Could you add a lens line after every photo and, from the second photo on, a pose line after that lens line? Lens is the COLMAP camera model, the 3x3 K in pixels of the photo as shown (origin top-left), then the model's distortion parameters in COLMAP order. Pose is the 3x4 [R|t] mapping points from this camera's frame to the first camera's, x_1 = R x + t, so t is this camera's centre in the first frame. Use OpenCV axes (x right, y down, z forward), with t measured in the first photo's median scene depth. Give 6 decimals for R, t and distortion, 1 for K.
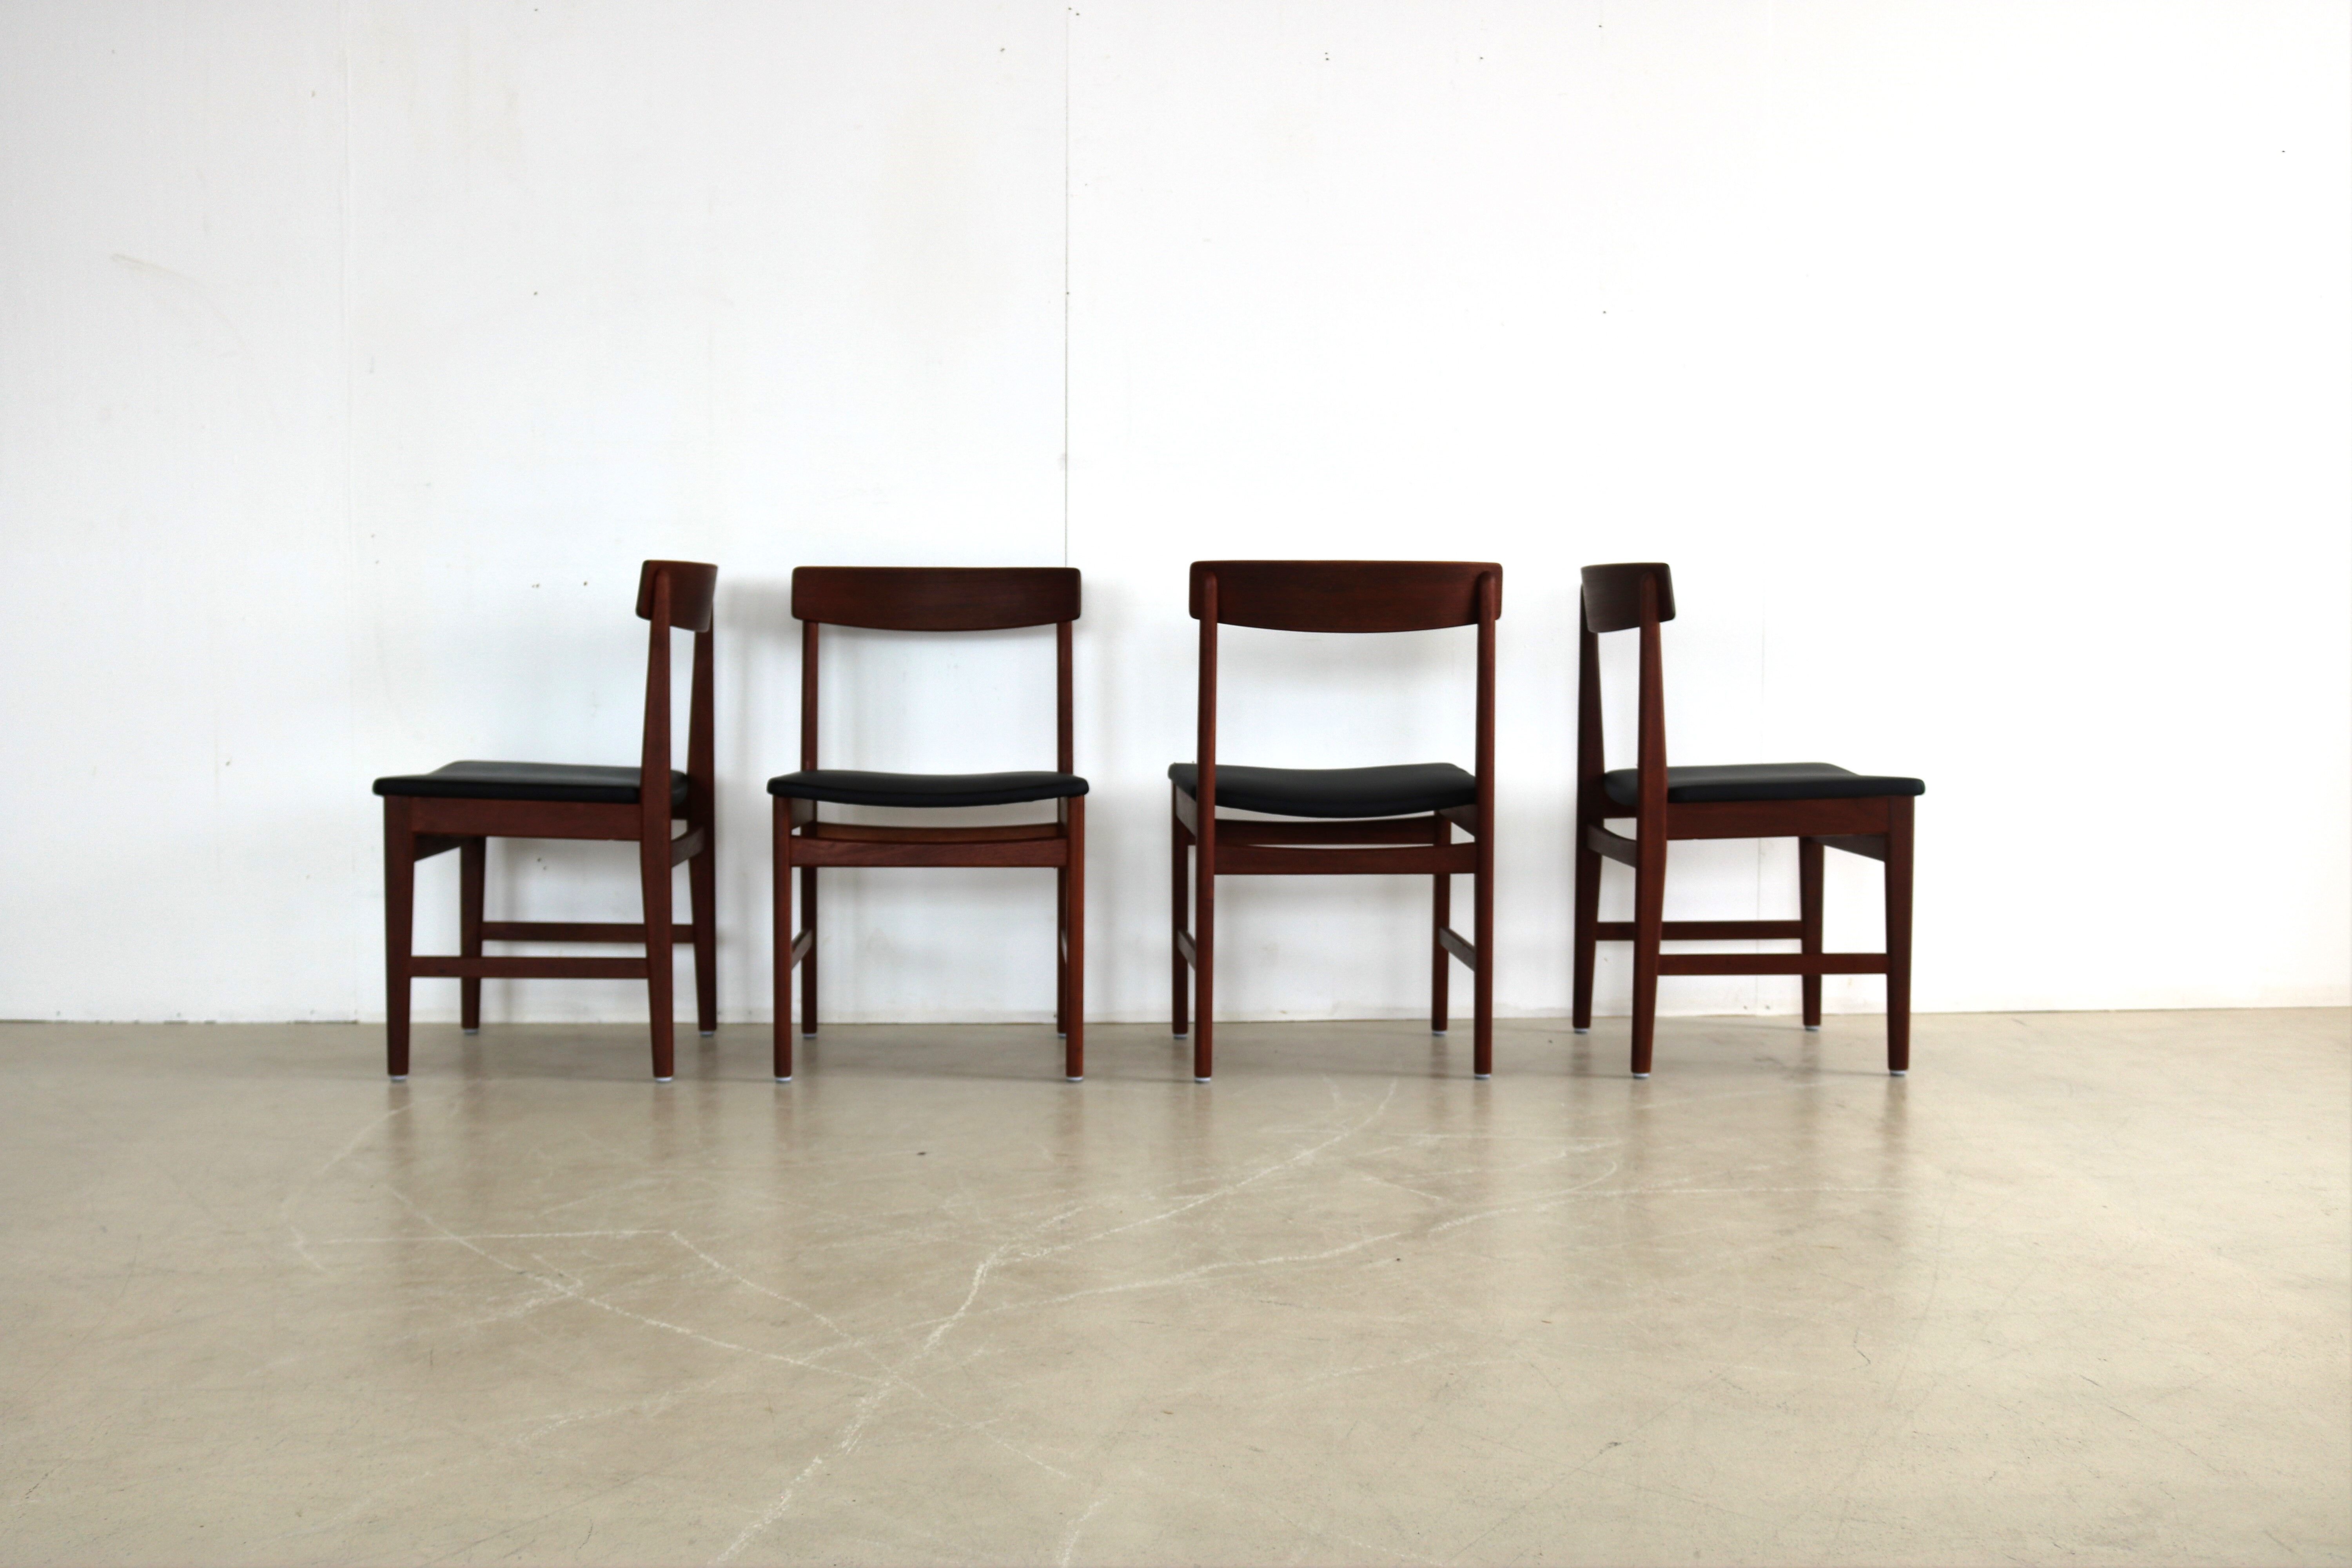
lens RADIAL K [[2614.7, 0, 1176.0], [0, 2614.7, 784.0], [0, 0, 1]] dist [-0.134961, 0.031830]
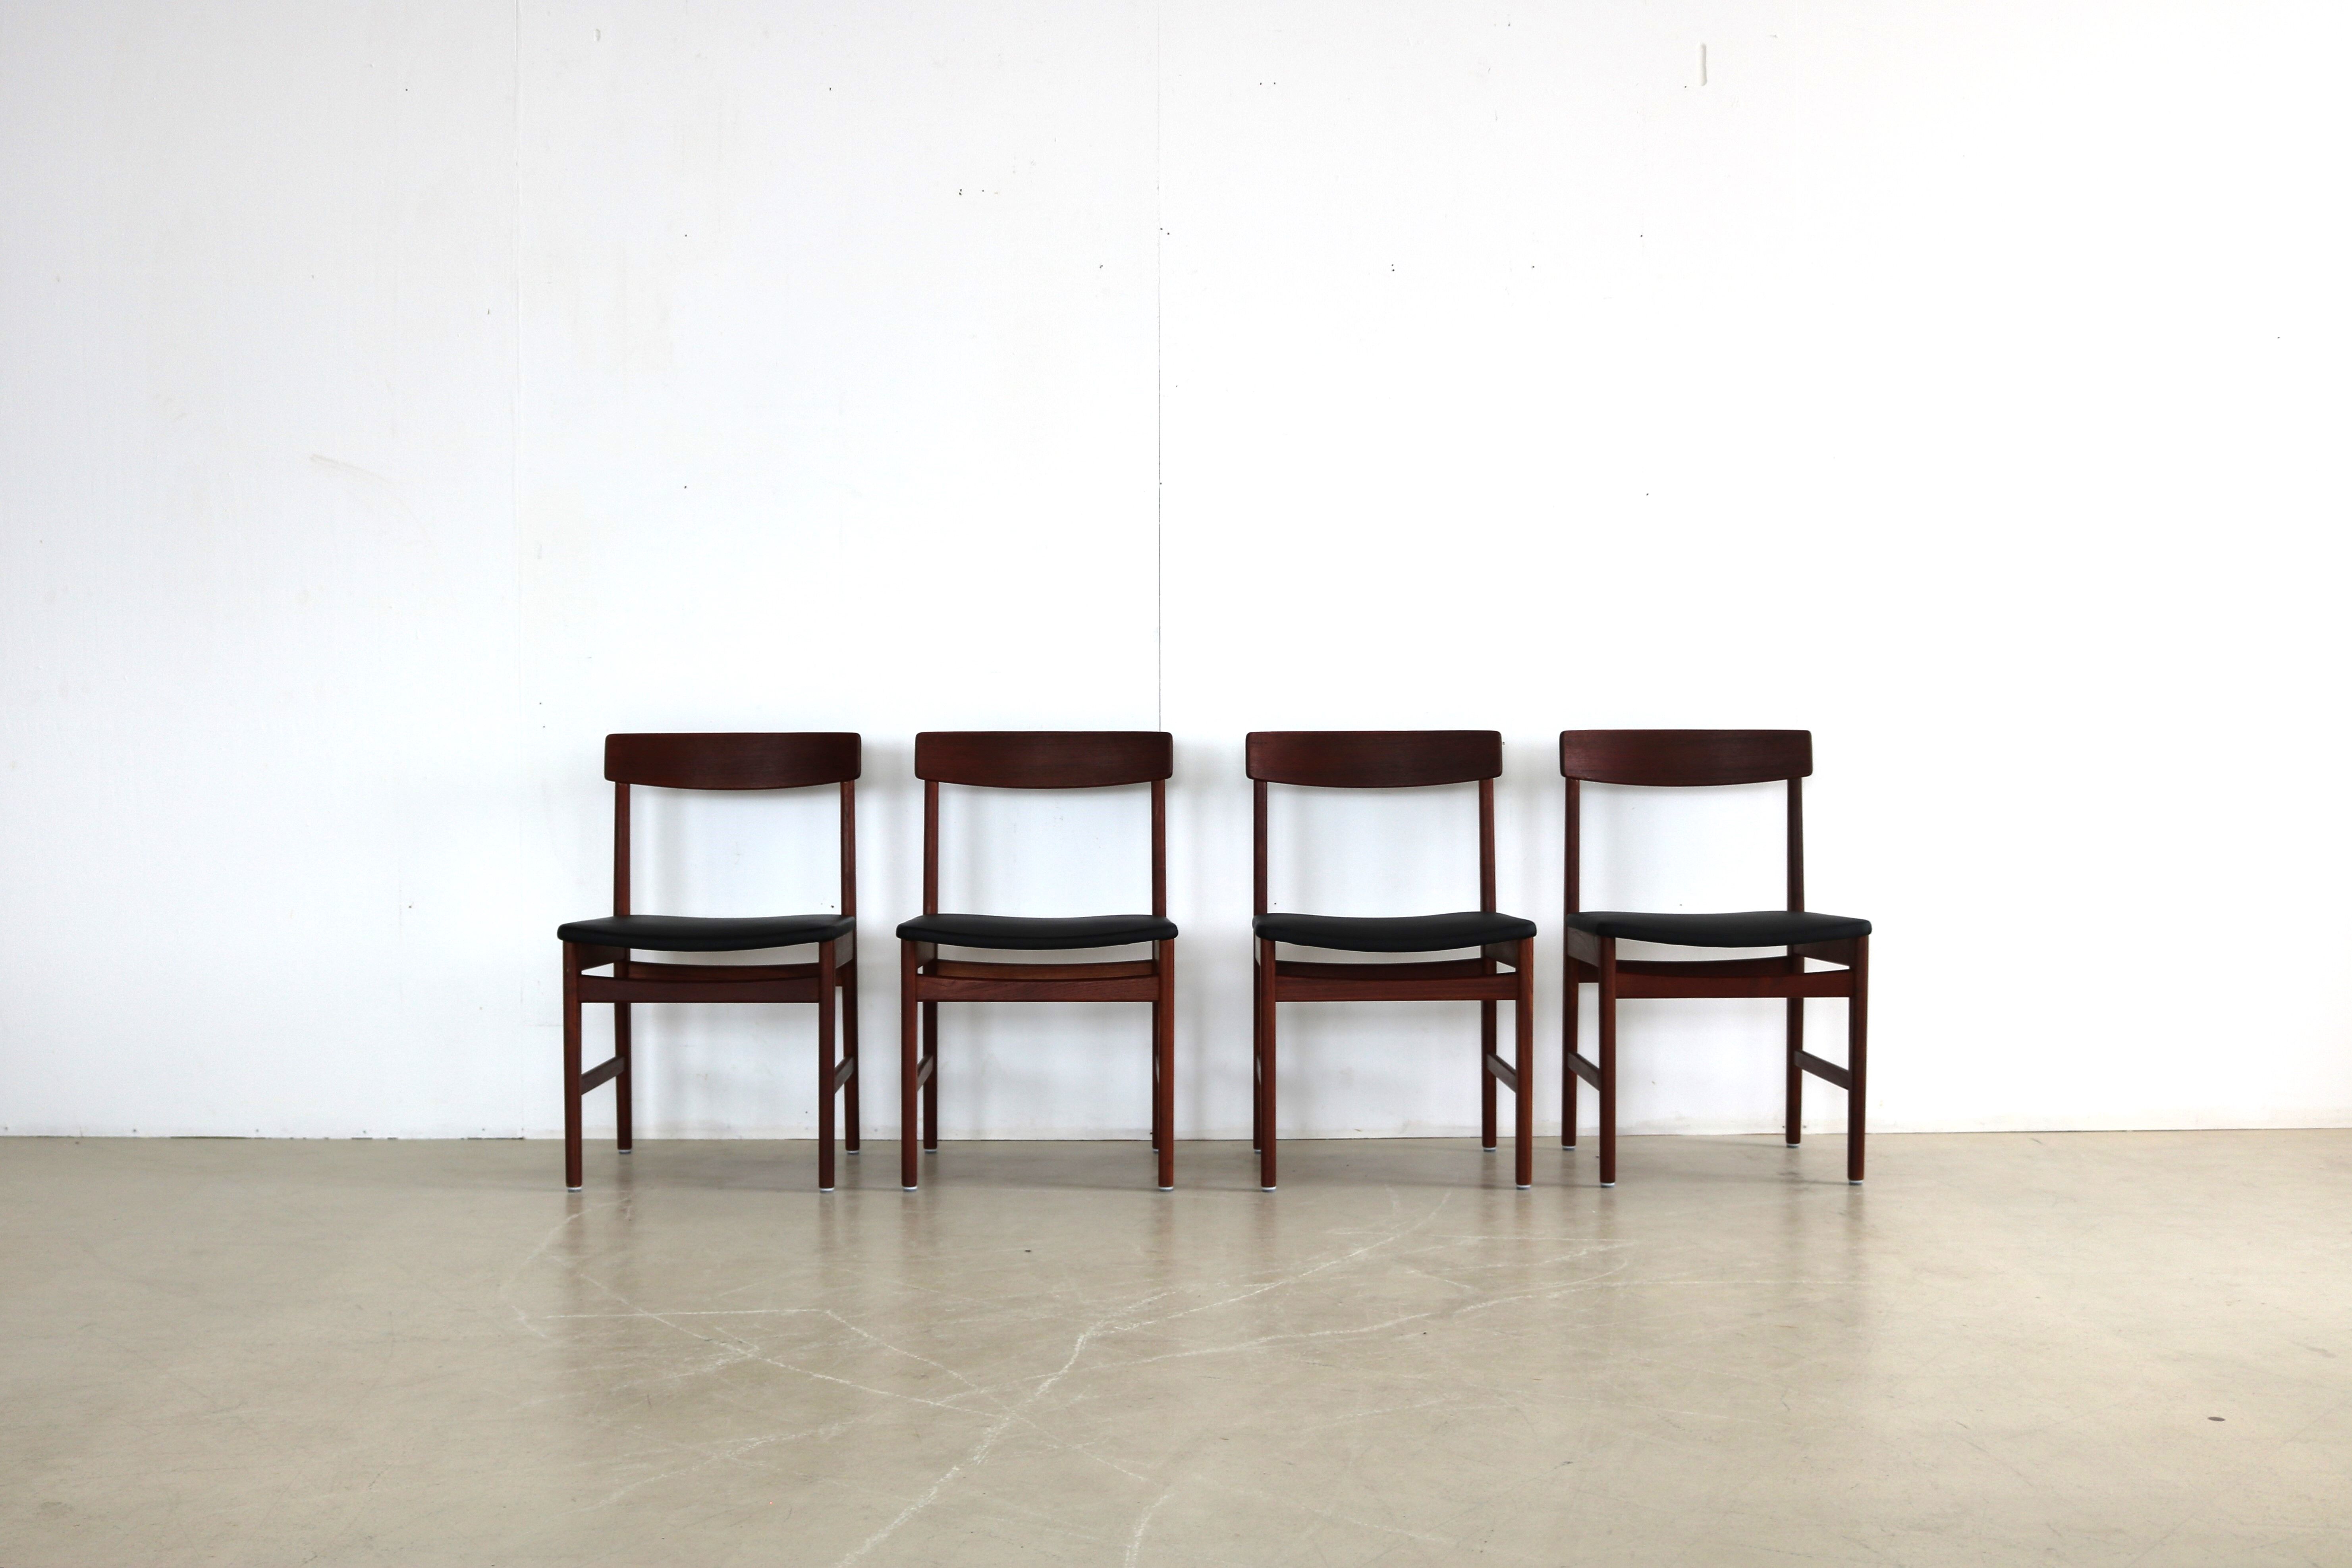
lens RADIAL K [[2734.0, 0, 1176.0], [0, 2734.0, 784.0], [0, 0, 1]] dist [-0.081802, -0.002453]
pose [[0.999110, -0.003454, -0.042050, 0.021174], [0.001771, 0.999198, -0.039992, -0.019876], [0.042154, 0.039882, 0.998315, -0.250970]]
